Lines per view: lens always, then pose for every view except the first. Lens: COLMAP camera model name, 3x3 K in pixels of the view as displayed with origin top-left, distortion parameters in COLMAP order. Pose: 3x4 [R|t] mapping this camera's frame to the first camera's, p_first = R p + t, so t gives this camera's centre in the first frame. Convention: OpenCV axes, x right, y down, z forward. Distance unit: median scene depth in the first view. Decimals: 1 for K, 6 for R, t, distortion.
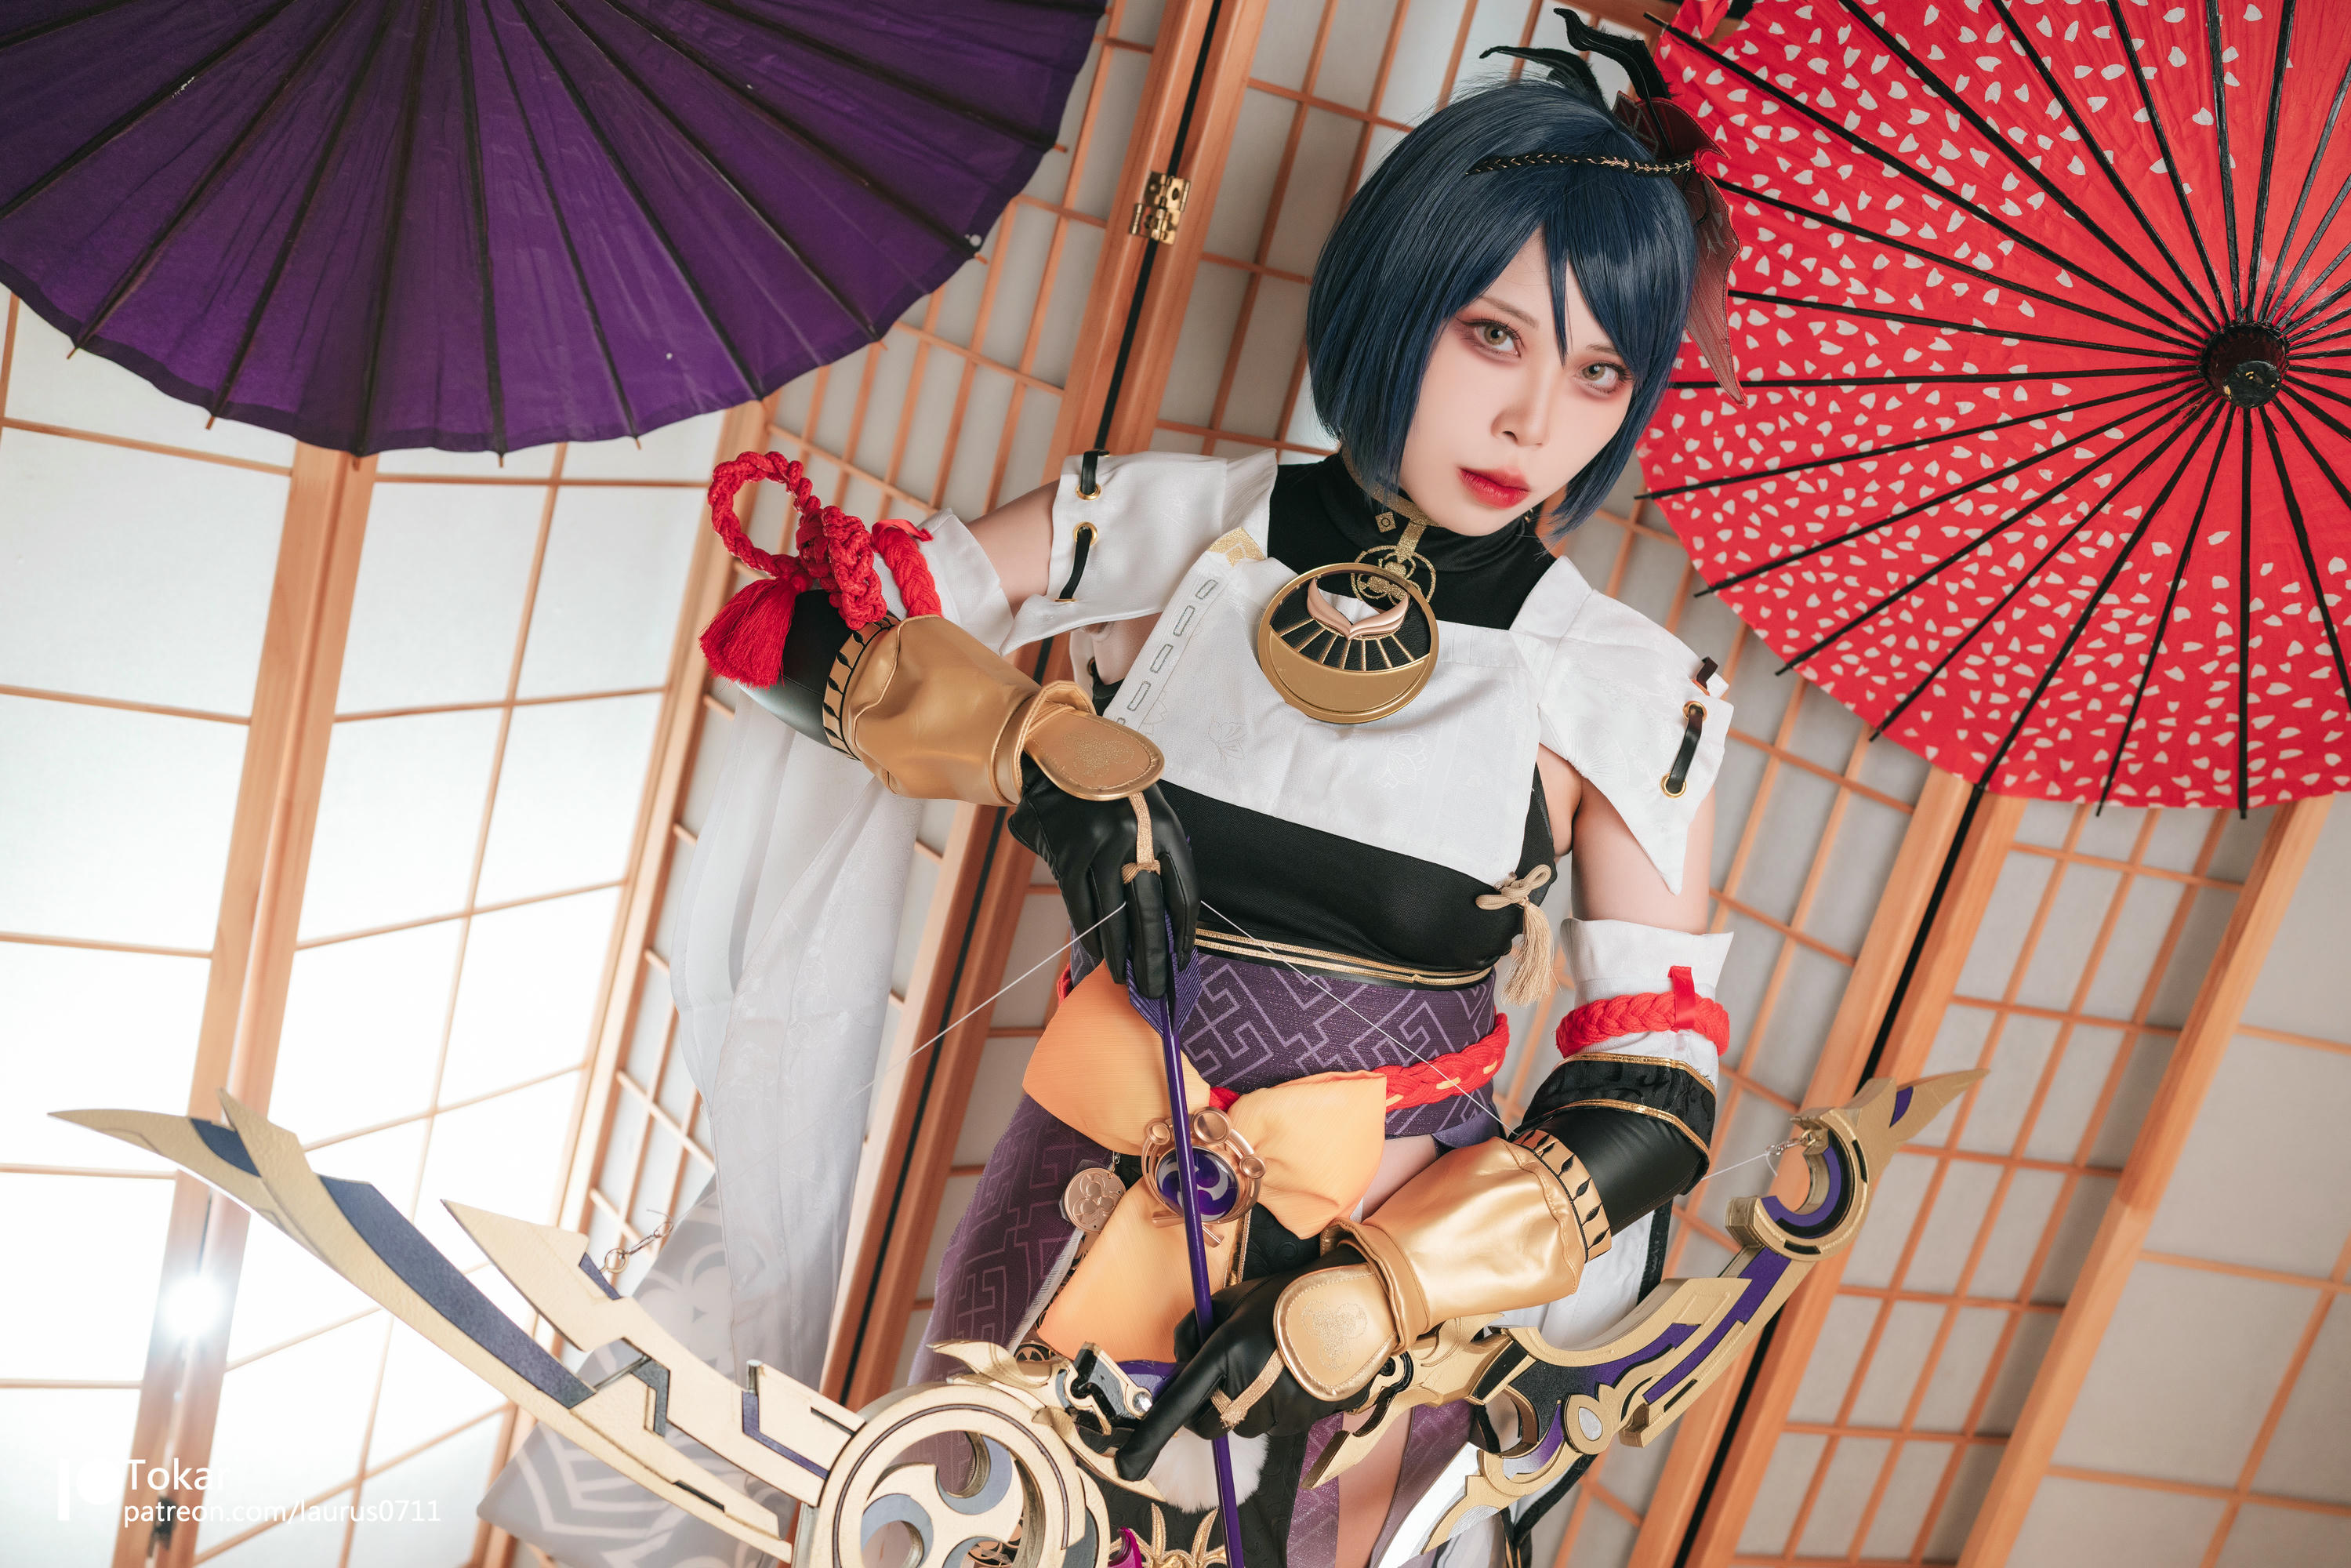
lens RADIAL K [[2317.6, 0, 1205.1], [0, 2317.6, 786.5], [0, 0, 1]] dist [0.014006, 0.025177]
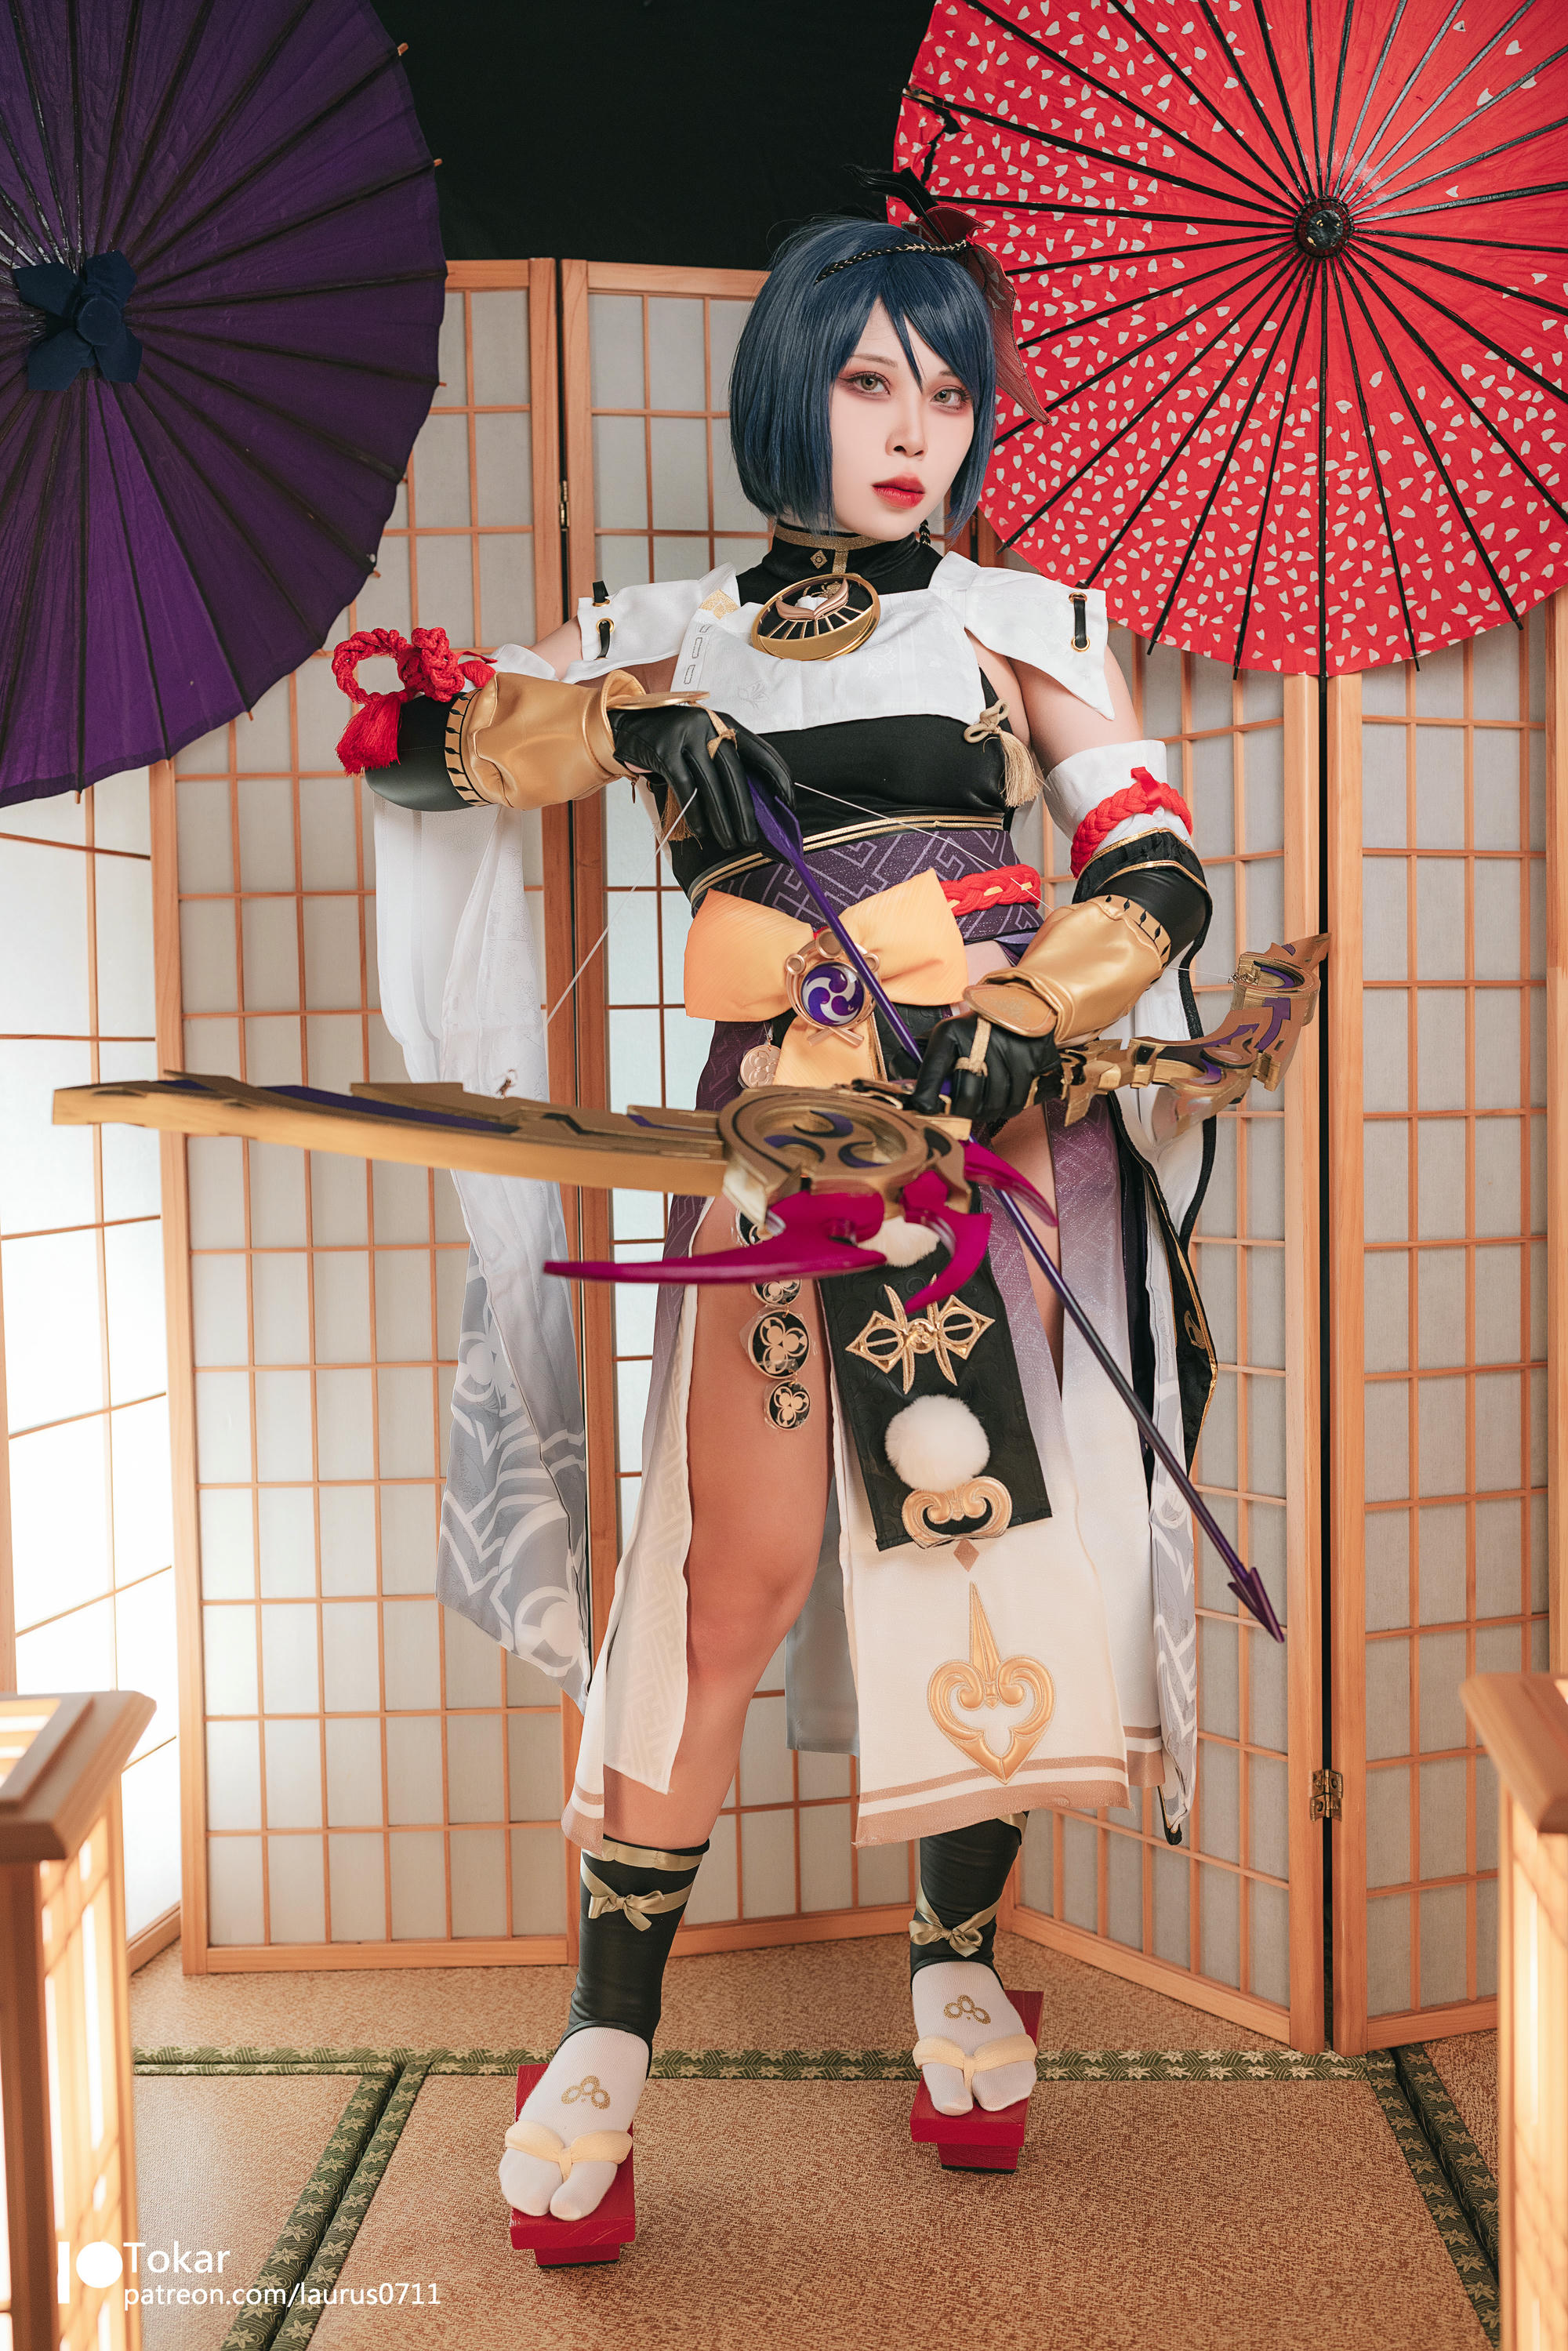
lens RADIAL K [[2317.6, 0, 784.0], [0, 2317.6, 1175.5], [0, 0, 1]] dist [0.014006, 0.025177]
pose [[0.956755, -0.286518, -0.050282, 0.035612], [0.267763, 0.934964, -0.232691, 0.536666], [0.113682, 0.209165, 0.971250, -0.260609]]
